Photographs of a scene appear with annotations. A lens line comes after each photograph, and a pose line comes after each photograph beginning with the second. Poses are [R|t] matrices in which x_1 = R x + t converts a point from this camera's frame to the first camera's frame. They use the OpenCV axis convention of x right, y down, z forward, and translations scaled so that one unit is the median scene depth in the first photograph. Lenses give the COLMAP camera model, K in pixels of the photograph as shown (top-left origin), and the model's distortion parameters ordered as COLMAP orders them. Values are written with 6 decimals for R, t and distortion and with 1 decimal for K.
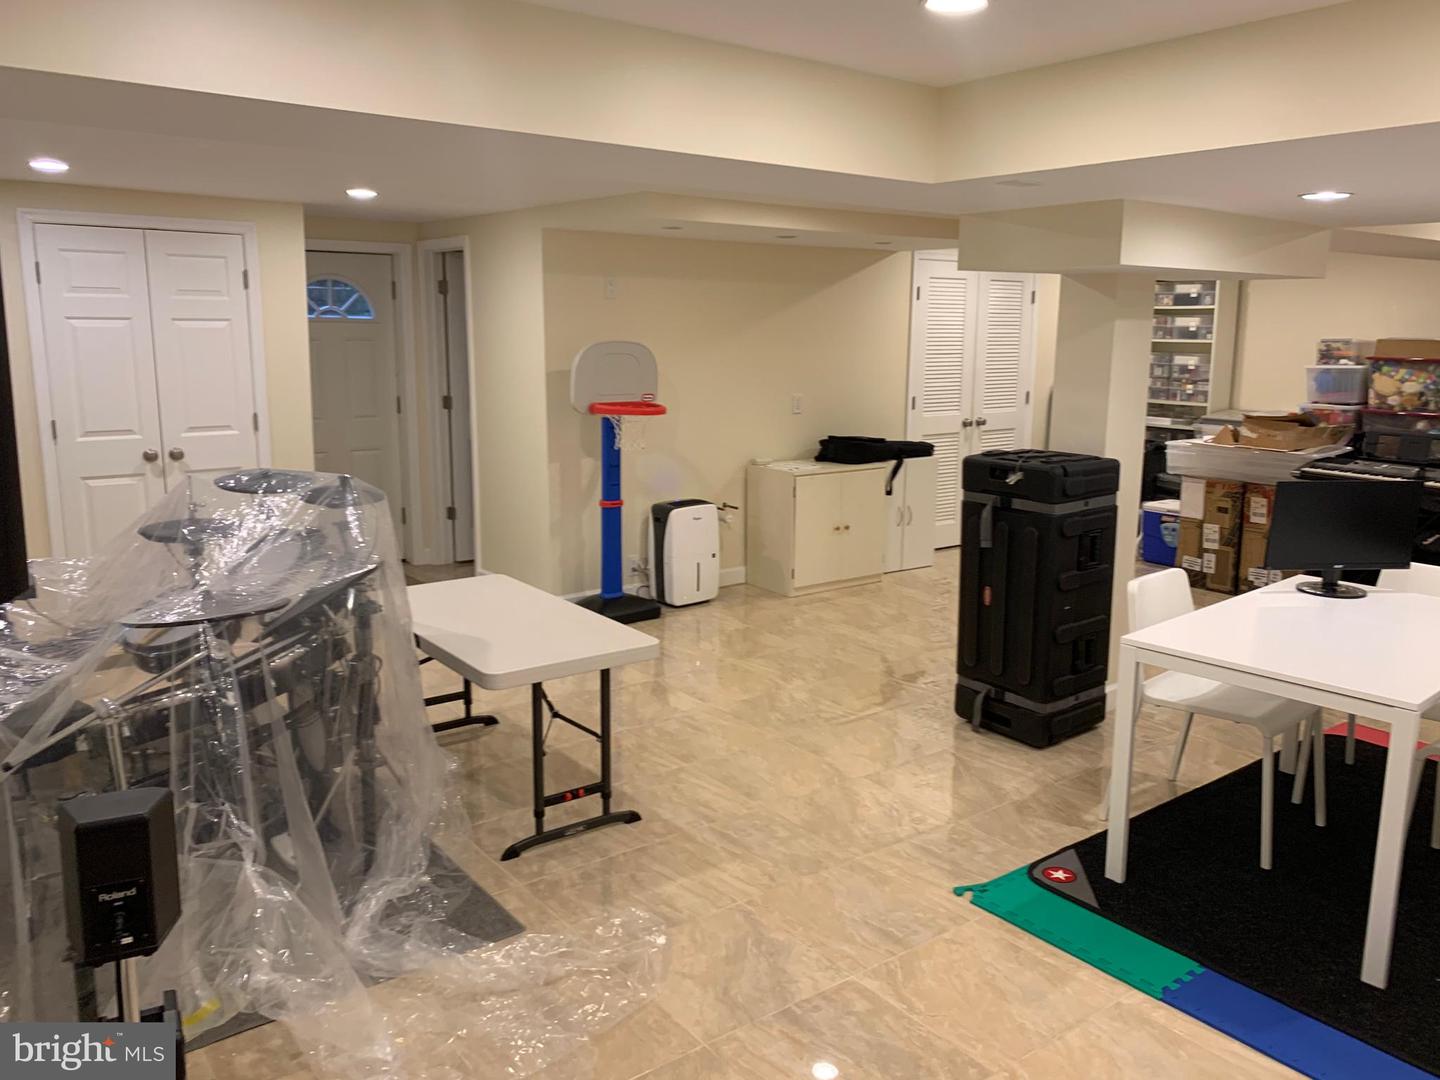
lens RADIAL K [[1107.3, 0, 723.2], [0, 1107.3, 531.7], [0, 0, 1]] dist [0.022512, -0.025871]
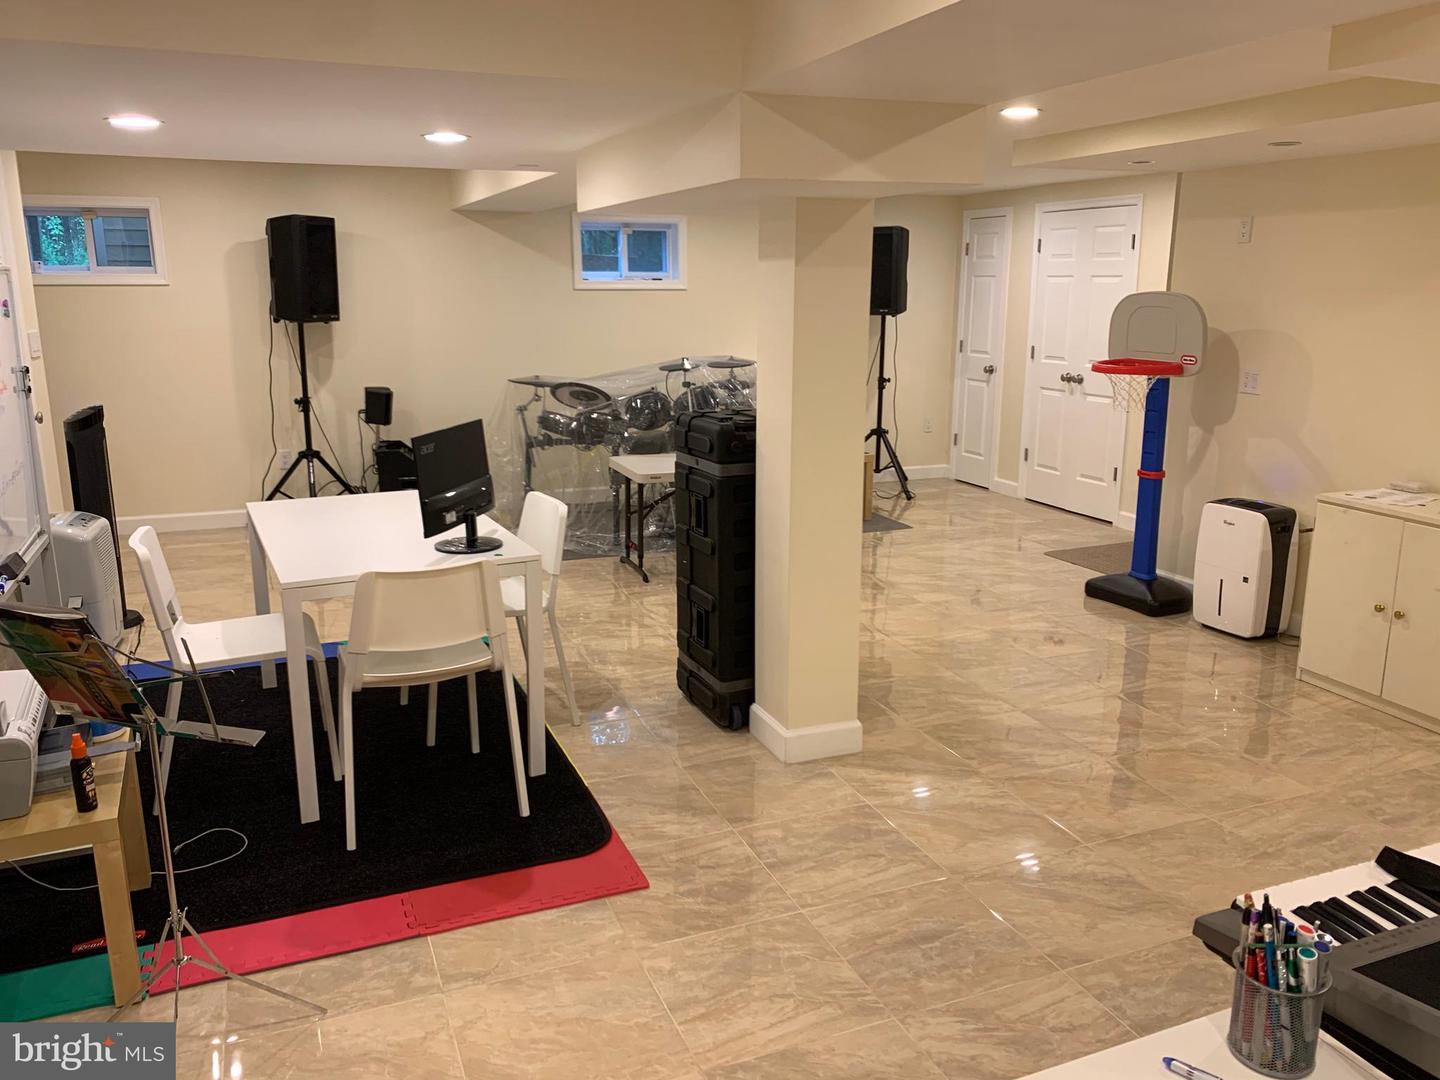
lens RADIAL K [[1107.3, 0, 713.1], [0, 1107.3, 540.4], [0, 0, 1]] dist [0.022512, -0.025871]
pose [[-0.275461, 0.210372, -0.938011, 0.935186], [-0.178348, 0.947638, 0.264906, -0.164131], [0.944623, 0.240263, -0.223518, 0.949971]]
